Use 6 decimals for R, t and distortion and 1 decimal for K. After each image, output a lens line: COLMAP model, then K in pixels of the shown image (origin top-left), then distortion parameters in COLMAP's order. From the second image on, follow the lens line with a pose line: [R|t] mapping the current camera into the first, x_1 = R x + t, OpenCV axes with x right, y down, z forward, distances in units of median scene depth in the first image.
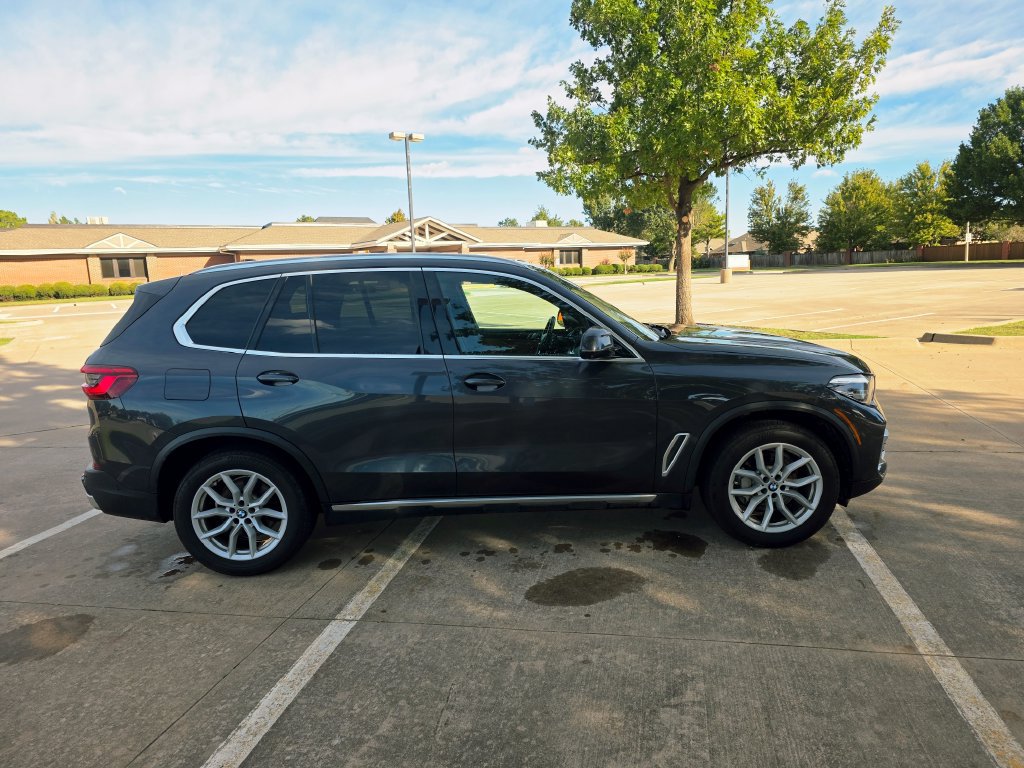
lens RADIAL K [[677.8, 0, 522.0], [0, 677.8, 385.2], [0, 0, 1]] dist [0.055741, -0.048035]
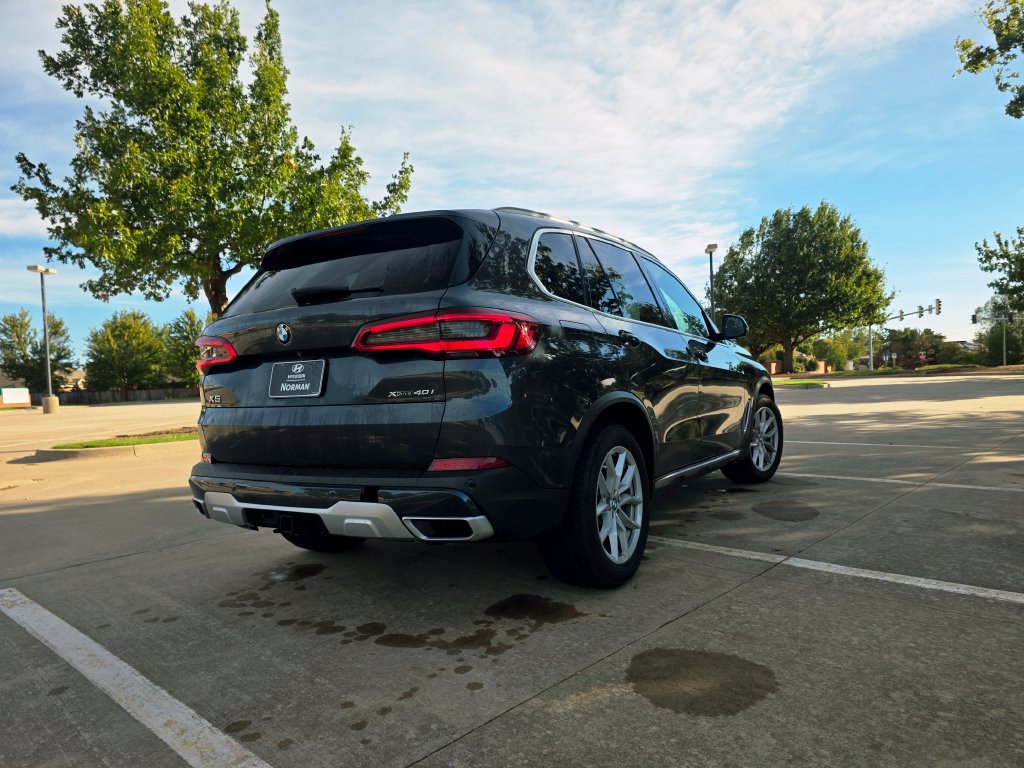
lens RADIAL K [[677.8, 0, 522.0], [0, 677.8, 385.2], [0, 0, 1]] dist [0.055741, -0.048035]
pose [[0.543897, 0.009146, 0.839102, -1.102687], [0.163024, 0.979738, -0.116349, 0.121033], [-0.823164, 0.200076, 0.531385, 0.609921]]
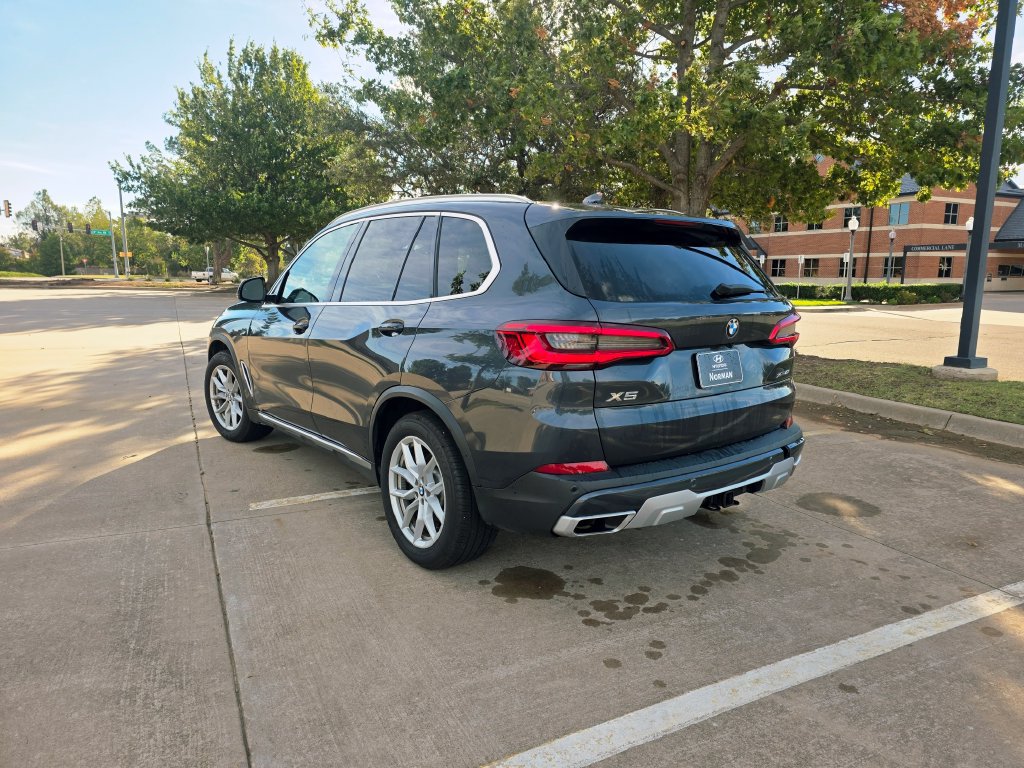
lens RADIAL K [[681.4, 0, 513.7], [0, 681.4, 371.3], [0, 0, 1]] dist [0.056035, -0.044836]
pose [[-0.595999, -0.081845, 0.798803, -1.114294], [0.149021, 0.966237, 0.210188, -0.191245], [-0.789036, 0.244310, -0.563679, 1.764858]]
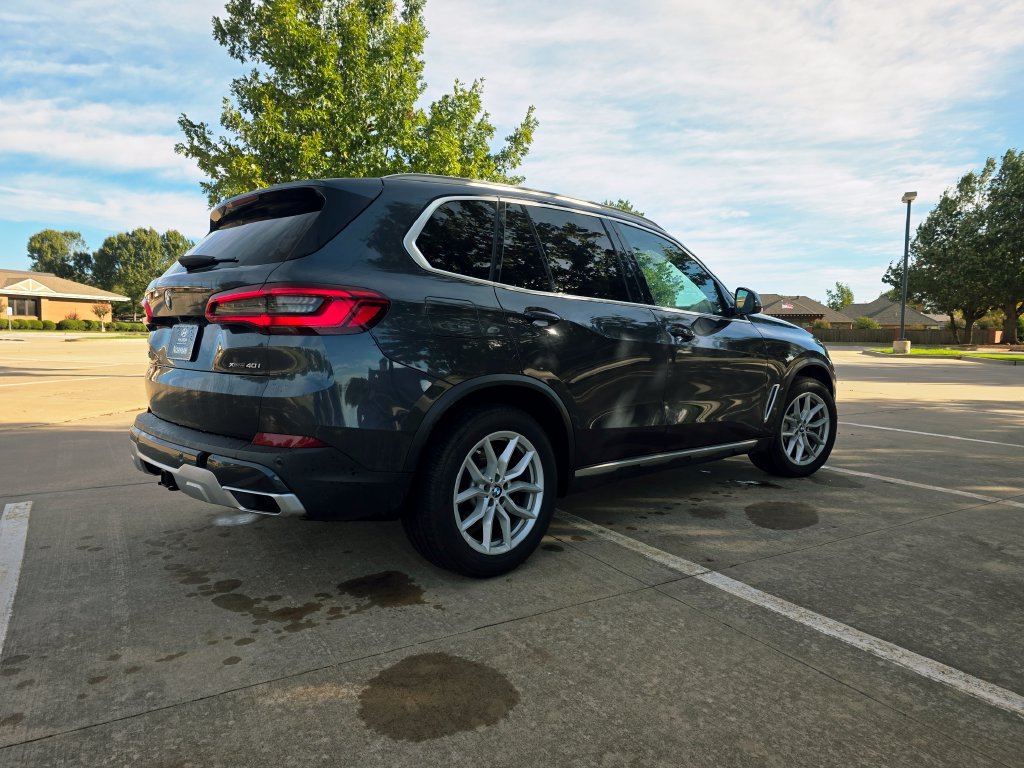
lens RADIAL K [[681.4, 0, 513.7], [0, 681.4, 371.3], [0, 0, 1]] dist [0.056035, -0.044836]
pose [[0.743550, 0.009209, 0.668617, -0.875872], [0.072739, 0.992858, -0.094566, 0.122879], [-0.664712, 0.118949, 0.737570, 0.390783]]
